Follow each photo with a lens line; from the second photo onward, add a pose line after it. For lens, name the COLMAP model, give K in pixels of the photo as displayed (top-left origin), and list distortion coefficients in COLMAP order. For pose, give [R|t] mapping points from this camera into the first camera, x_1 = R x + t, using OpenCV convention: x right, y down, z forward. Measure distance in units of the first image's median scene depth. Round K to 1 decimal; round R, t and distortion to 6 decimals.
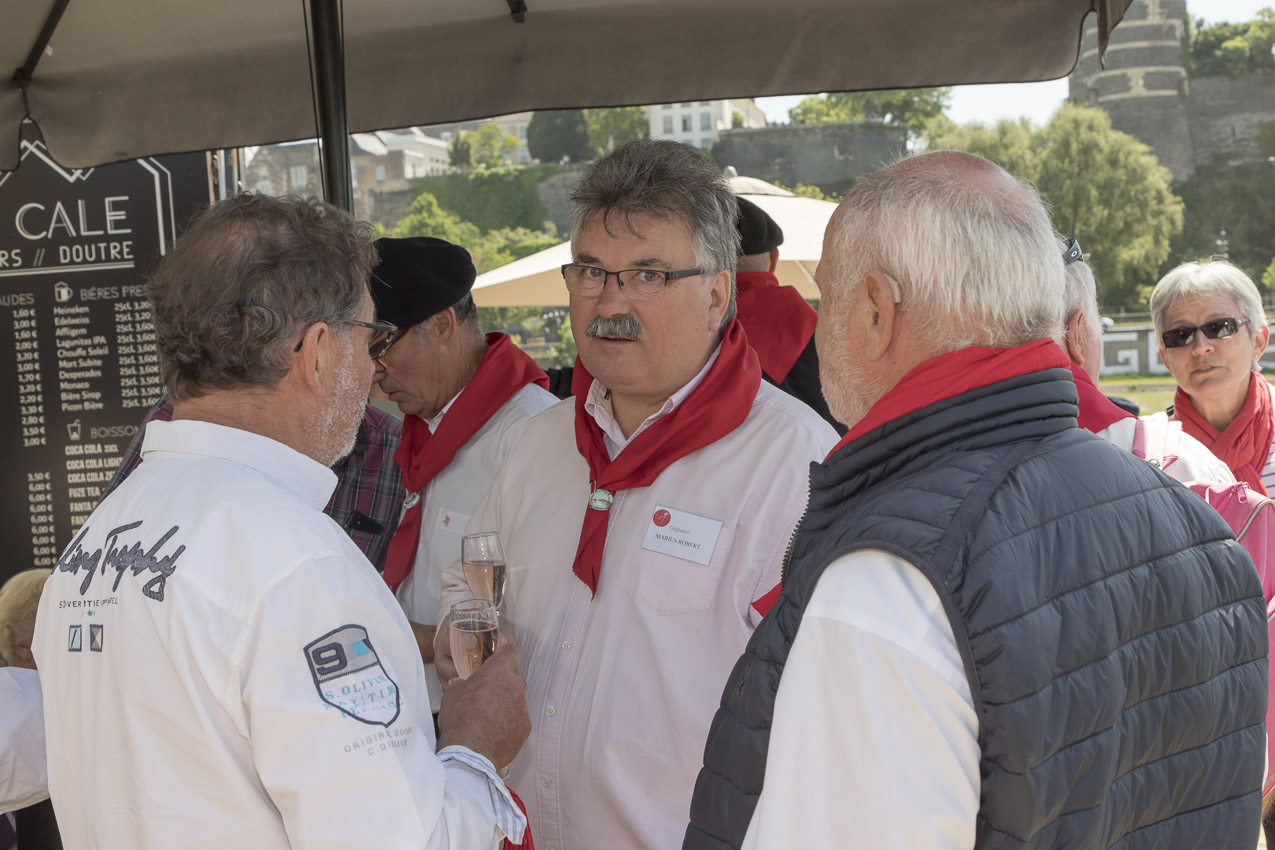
lens RADIAL K [[1828.6, 0, 628.5], [0, 1828.6, 414.8], [0, 0, 1]] dist [0.037815, 0.000000]
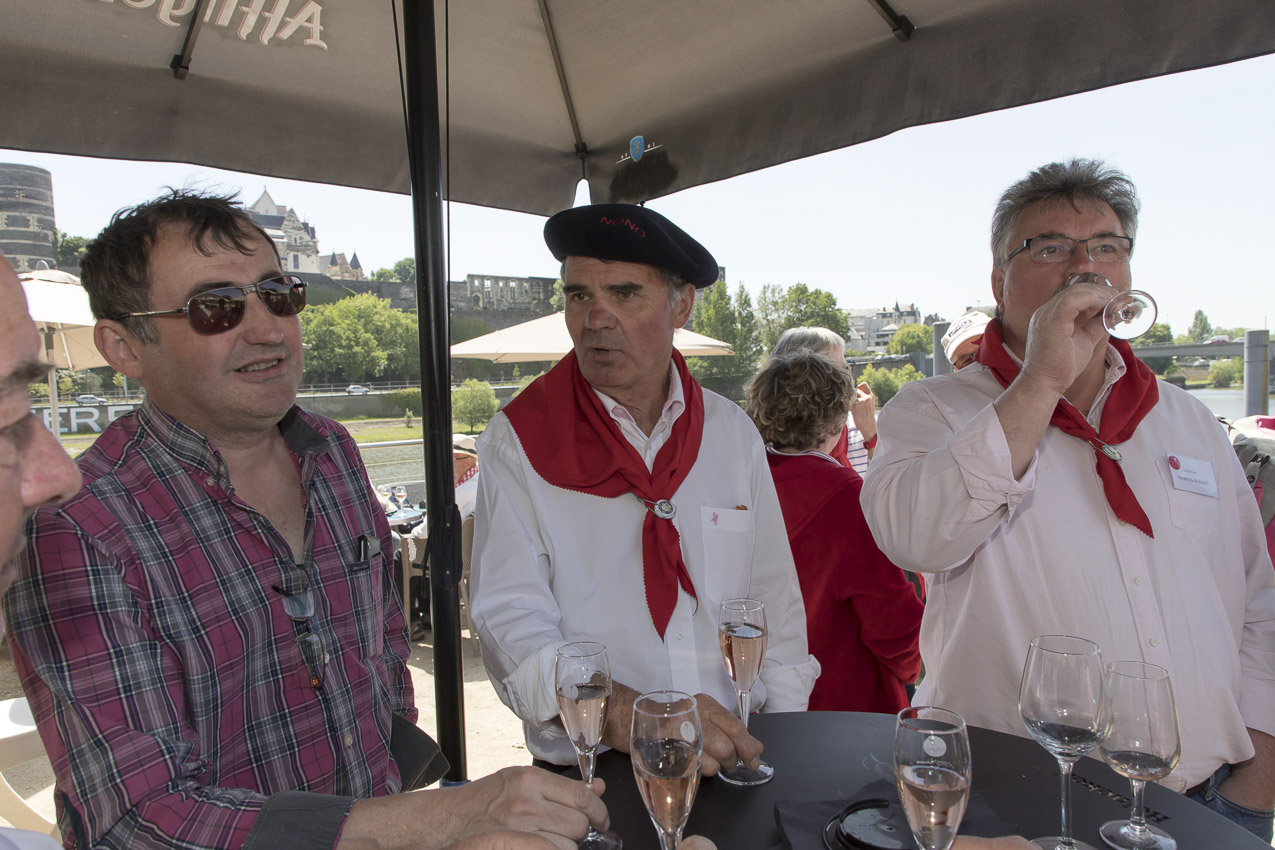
lens RADIAL K [[850.7, 0, 650.1], [0, 850.7, 404.2], [0, 0, 1]] dist [0.016317, -0.016186]
pose [[0.570357, -0.006562, 0.821370, -0.234157], [0.050038, 0.998388, -0.026771, 0.002877], [-0.819871, 0.056369, 0.569767, 0.384793]]
